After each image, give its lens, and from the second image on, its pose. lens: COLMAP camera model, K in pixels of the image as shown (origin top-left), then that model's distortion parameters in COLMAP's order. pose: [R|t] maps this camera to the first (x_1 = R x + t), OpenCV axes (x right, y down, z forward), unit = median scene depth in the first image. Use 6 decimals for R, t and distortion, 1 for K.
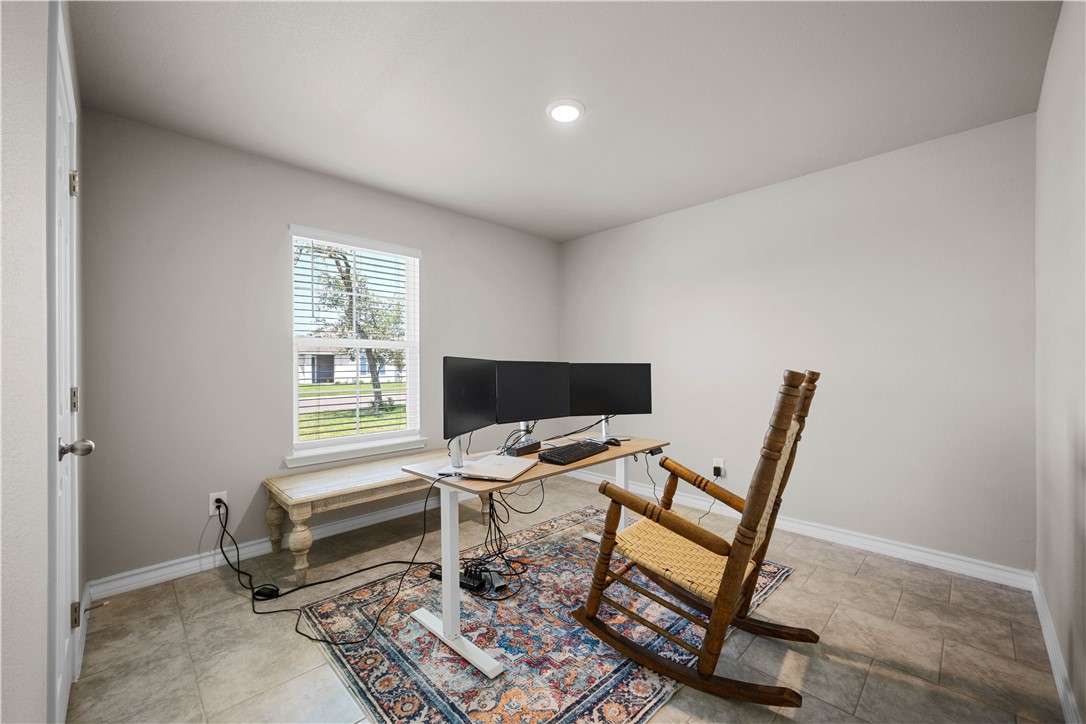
lens RADIAL K [[427.5, 0, 538.9], [0, 427.5, 365.1], [0, 0, 1]] dist [-0.000079, -0.000010]
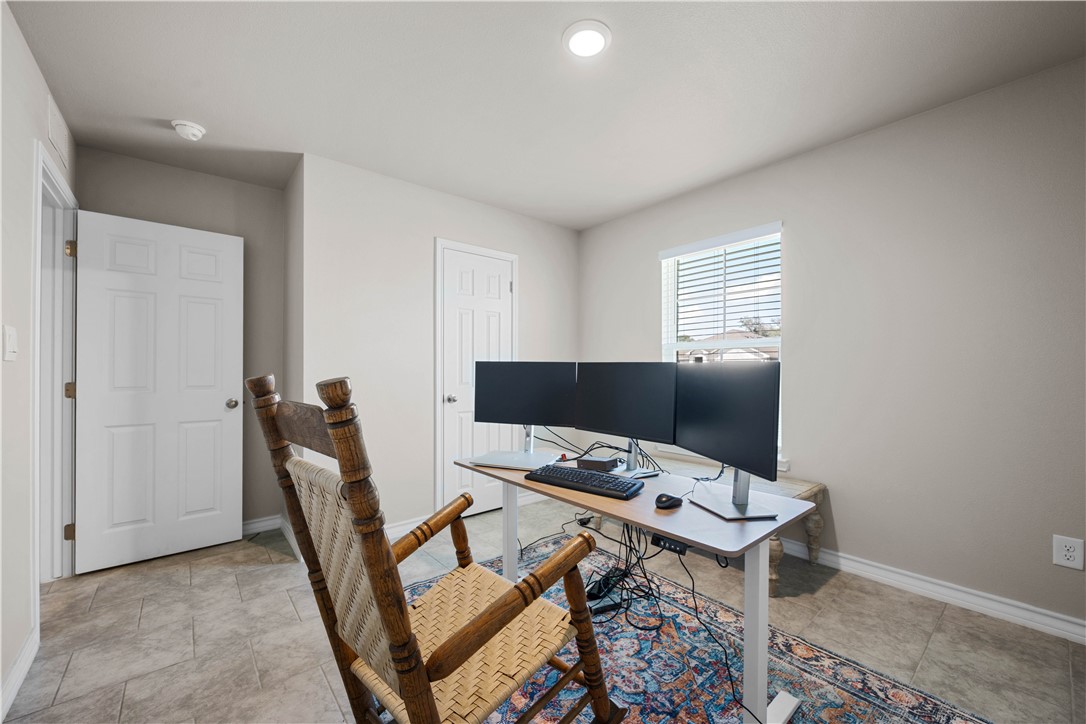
lens RADIAL K [[421.6, 0, 543.0], [0, 421.6, 334.9], [0, 0, 1]] dist [-0.000717, -0.000101]
pose [[-0.055410, -0.066426, -0.996252, 0.782826], [0.003773, 0.997763, -0.066737, -0.006914], [0.998457, -0.007457, -0.055035, 0.864645]]
